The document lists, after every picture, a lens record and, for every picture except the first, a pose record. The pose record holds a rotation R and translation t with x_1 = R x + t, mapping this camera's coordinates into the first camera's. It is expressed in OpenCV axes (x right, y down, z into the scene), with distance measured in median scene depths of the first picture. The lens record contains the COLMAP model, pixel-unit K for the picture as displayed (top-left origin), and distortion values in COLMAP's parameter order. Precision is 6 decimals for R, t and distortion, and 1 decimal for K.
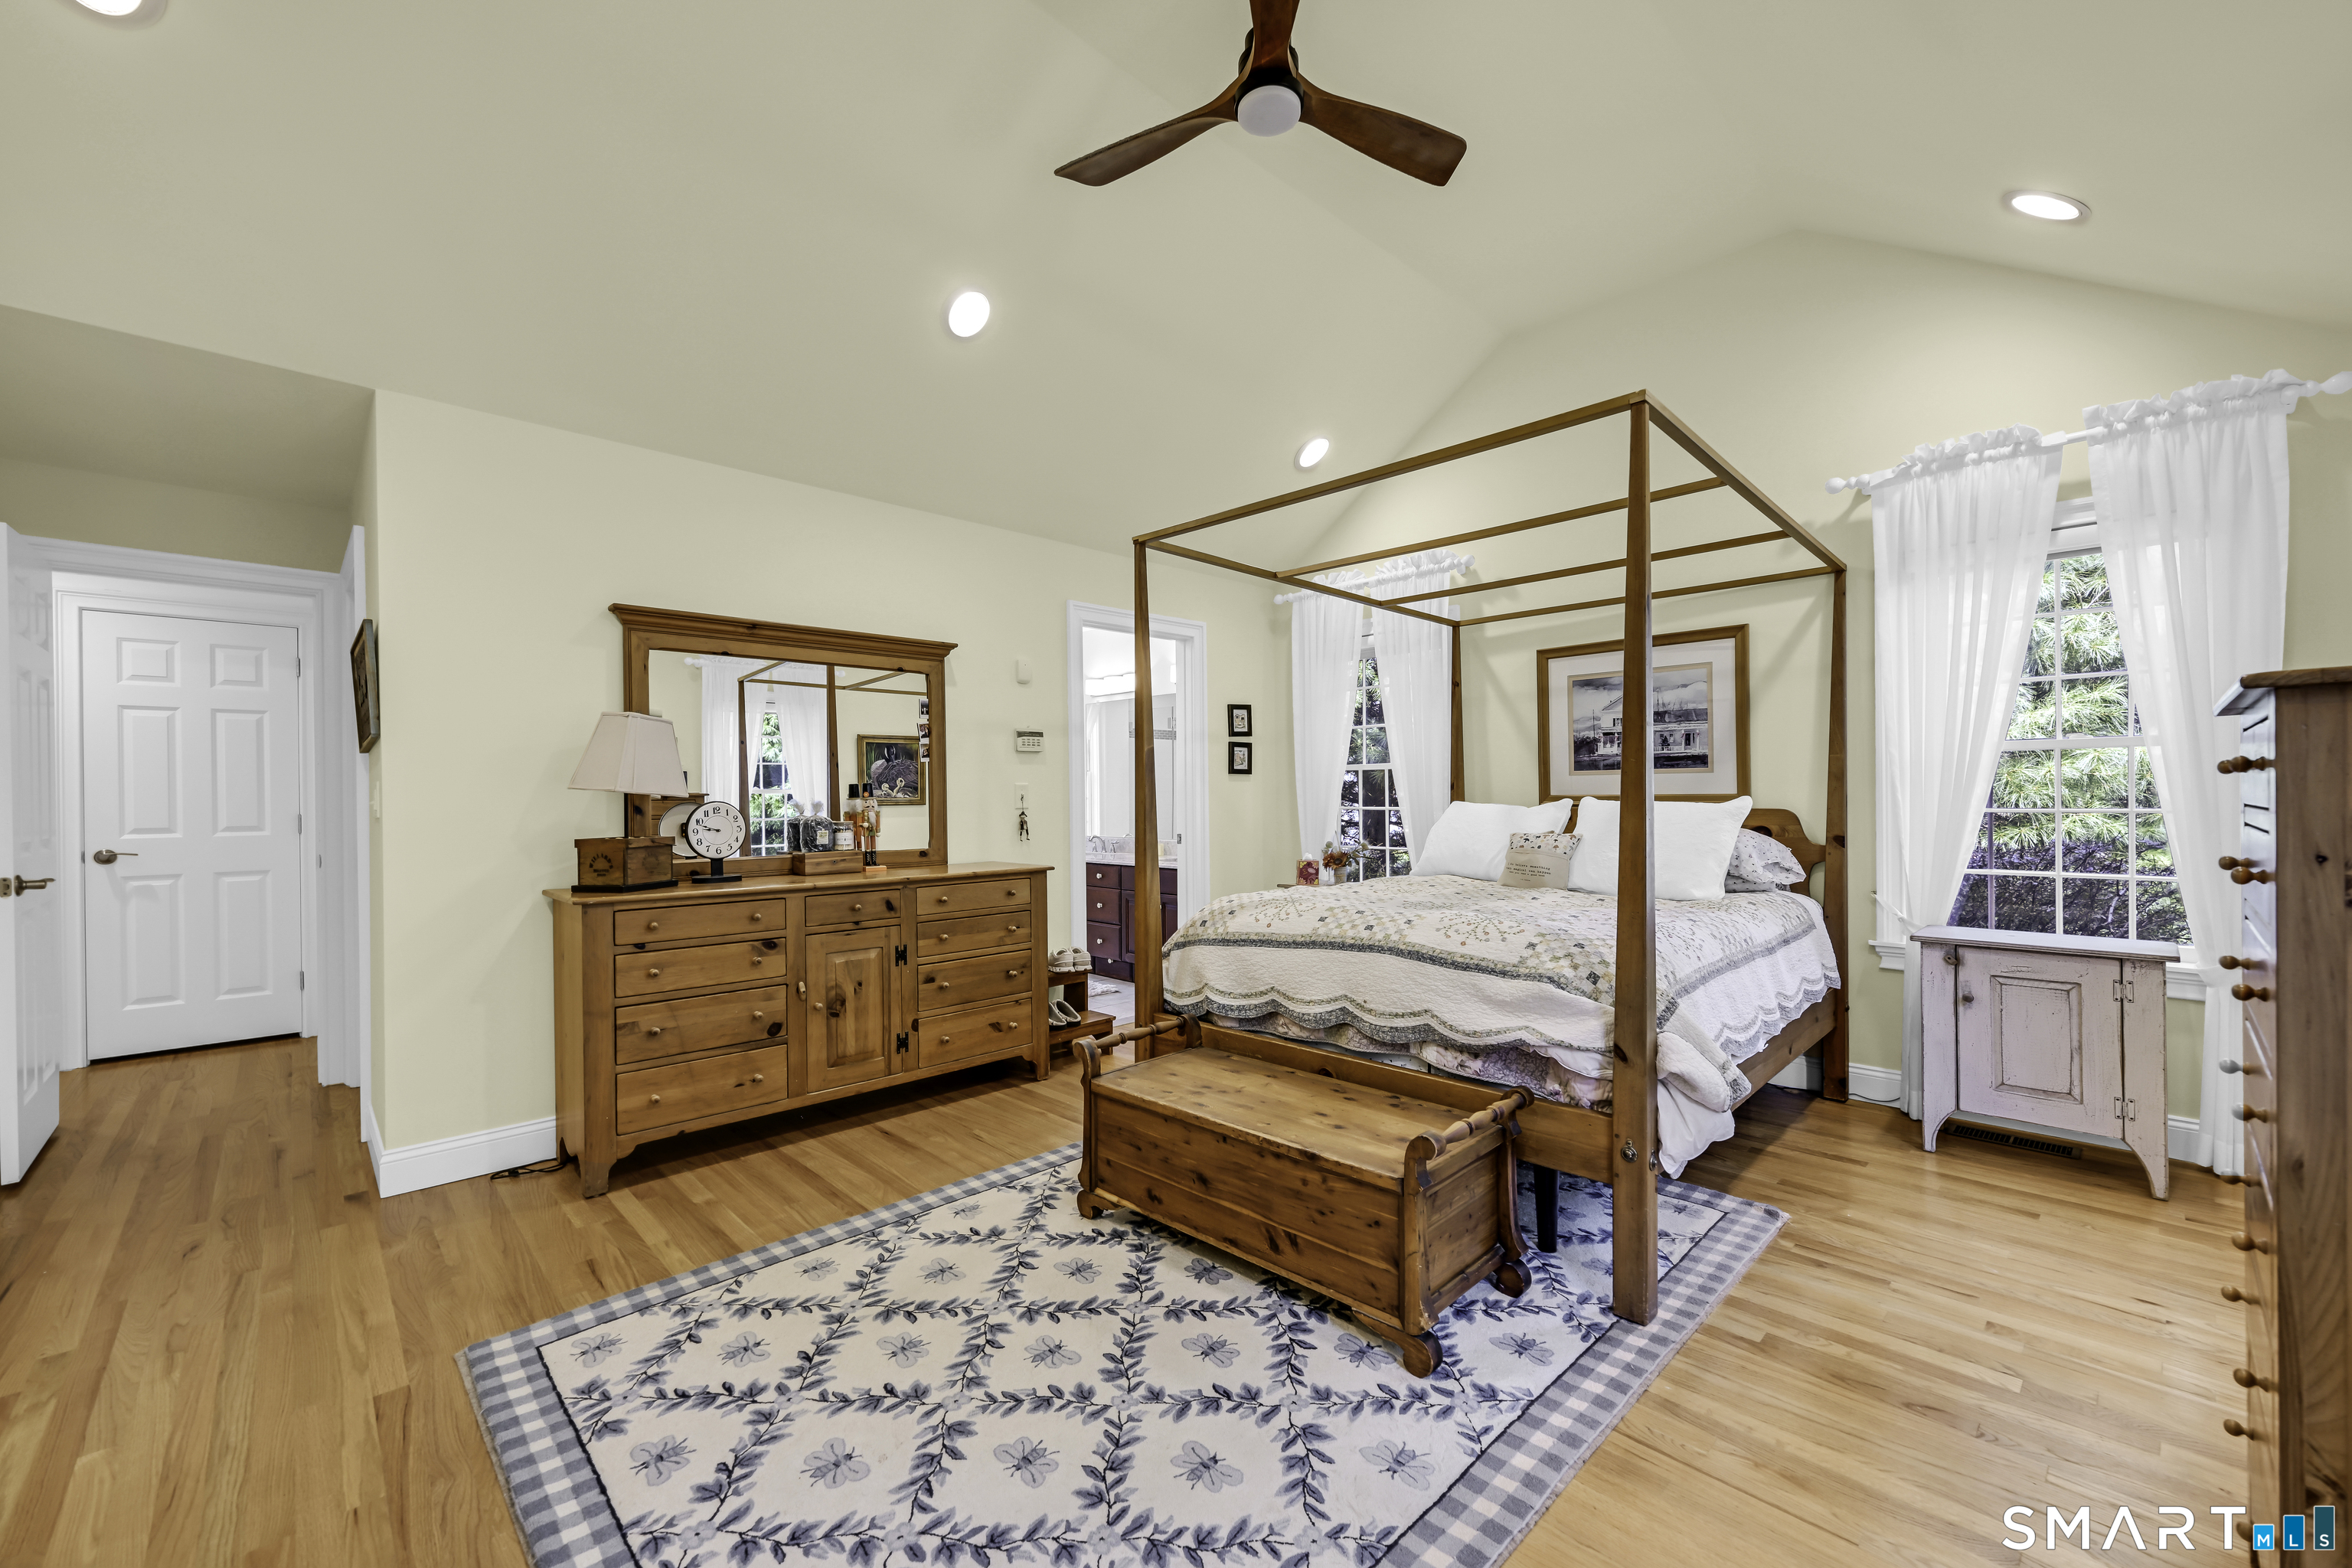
lens RADIAL K [[932.8, 0, 1176.1], [0, 932.8, 788.2], [0, 0, 1]] dist [0.000190, -0.000408]
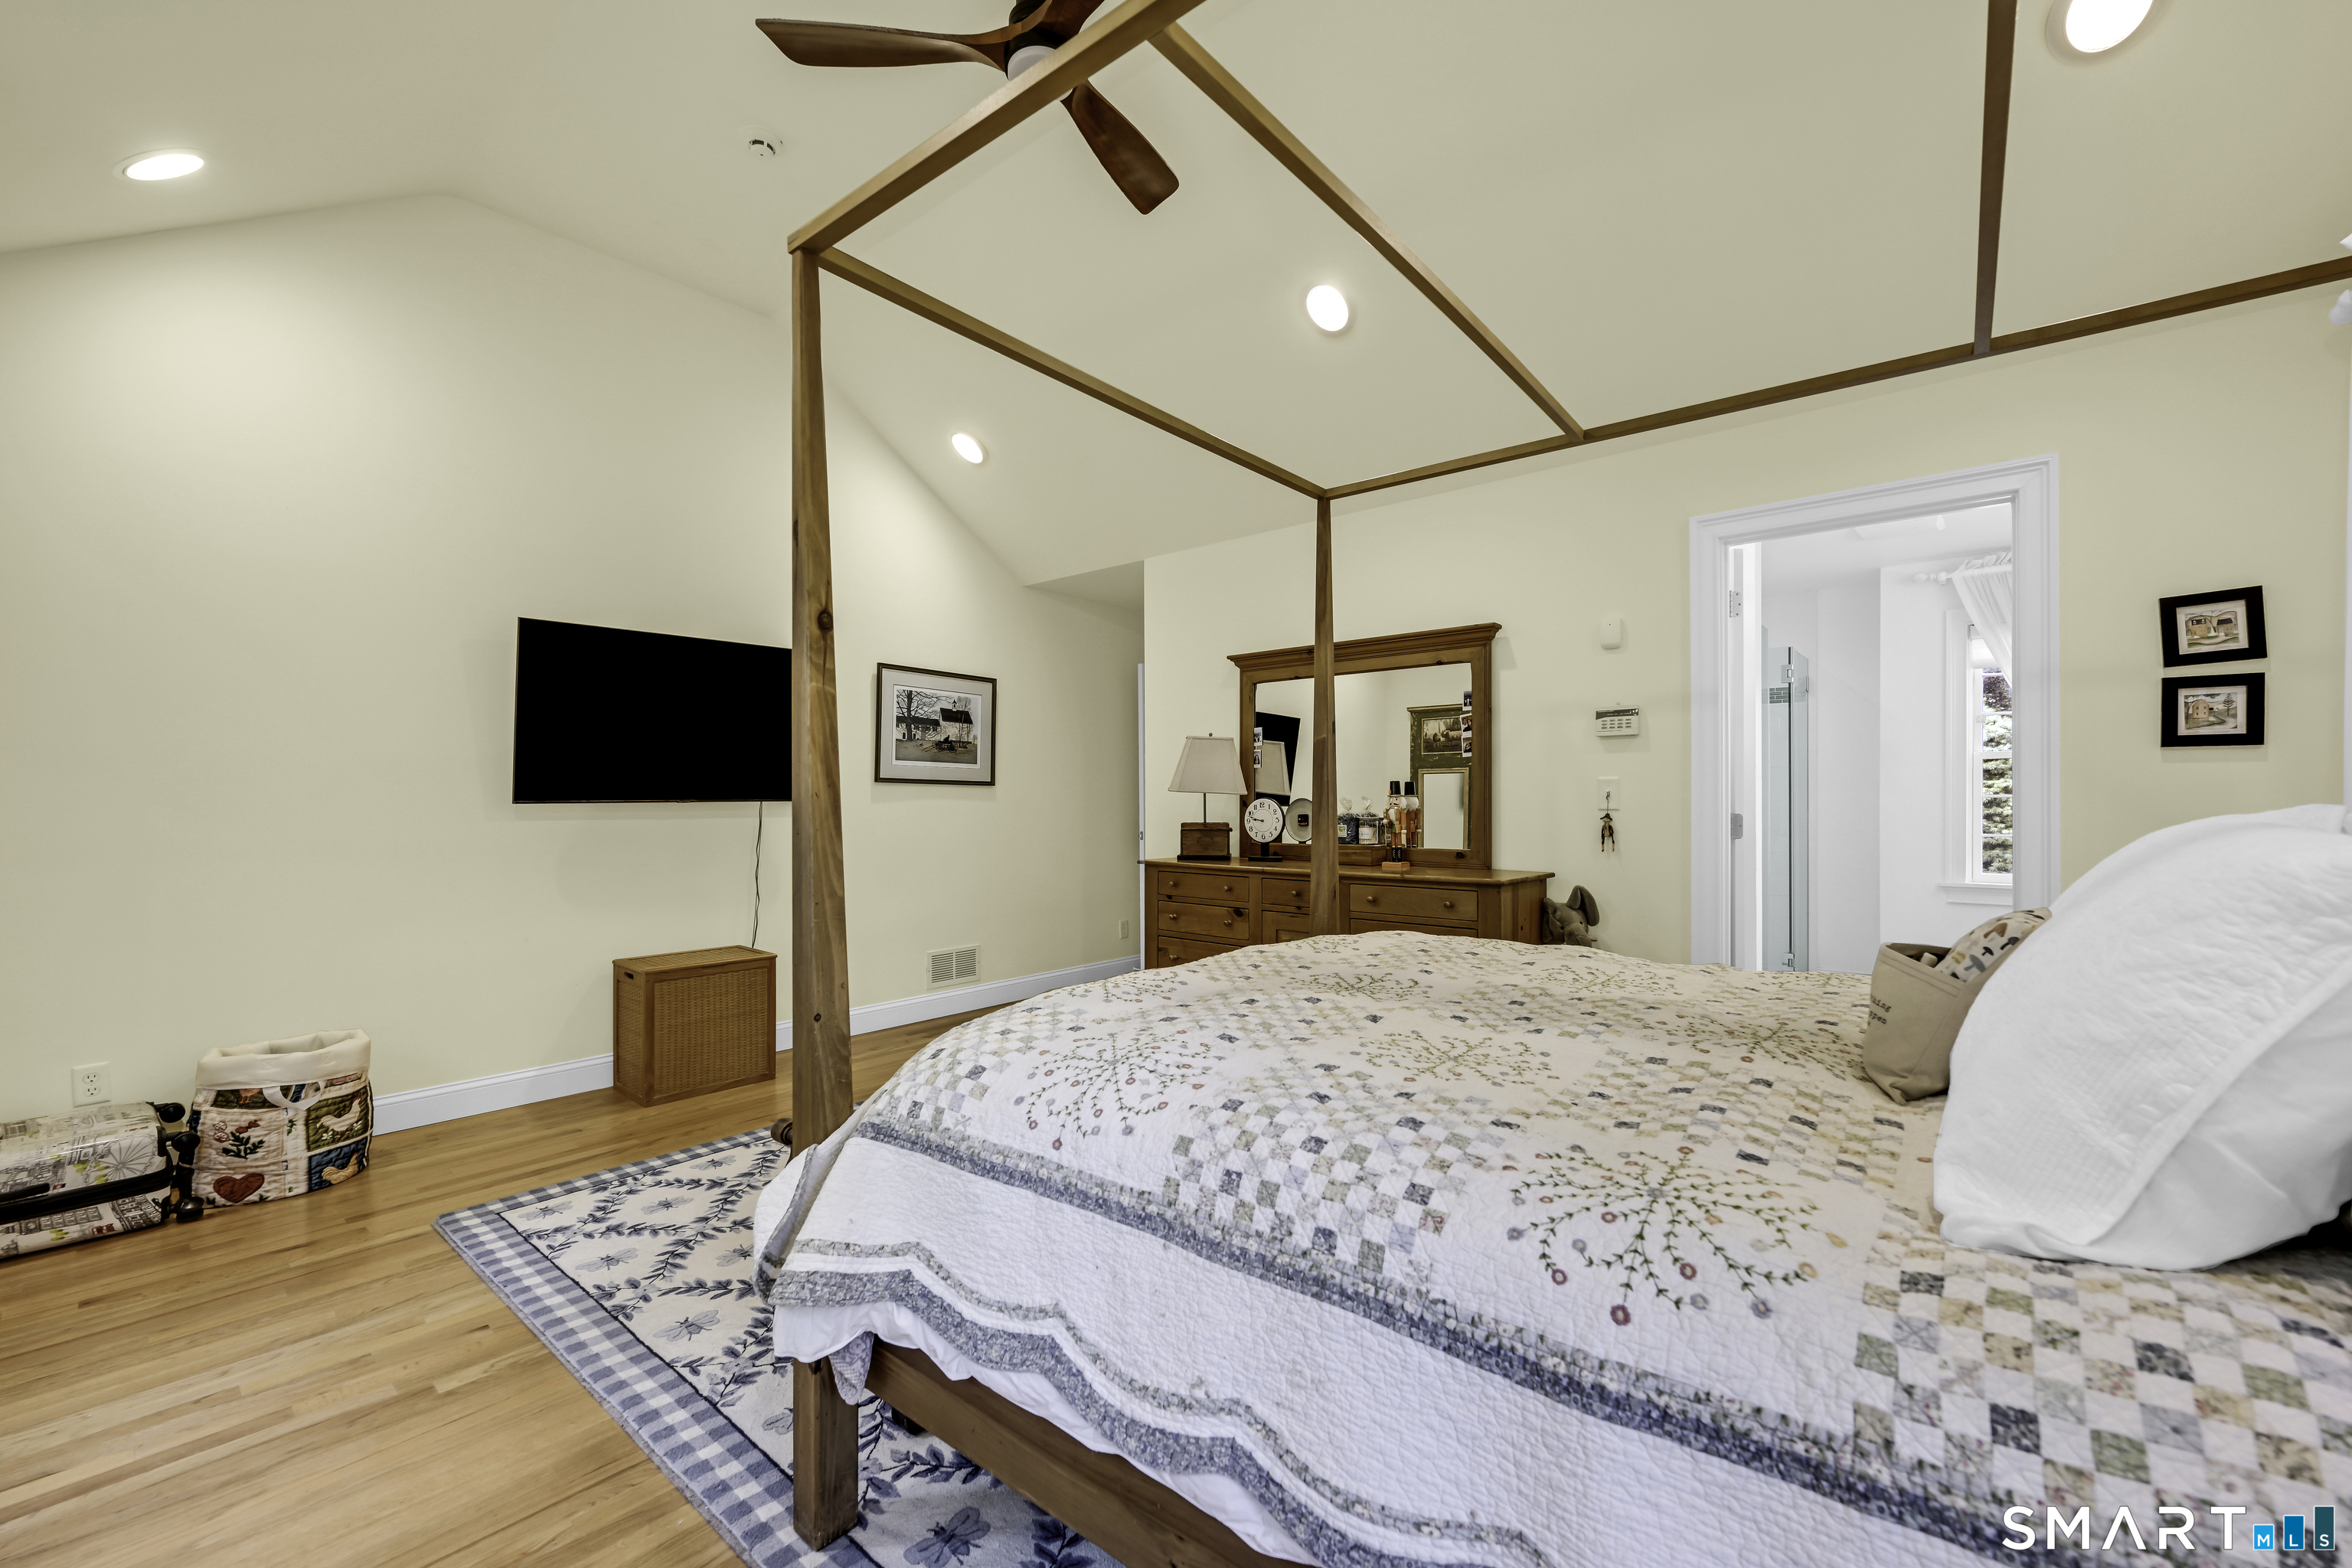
lens RADIAL K [[932.8, 0, 1176.1], [0, 932.8, 788.2], [0, 0, 1]] dist [0.000190, -0.000408]
pose [[0.111239, -0.003191, -0.993789, 0.620980], [0.010499, 0.999943, -0.002036, 0.001647], [0.993738, -0.010208, 0.111266, 0.601510]]
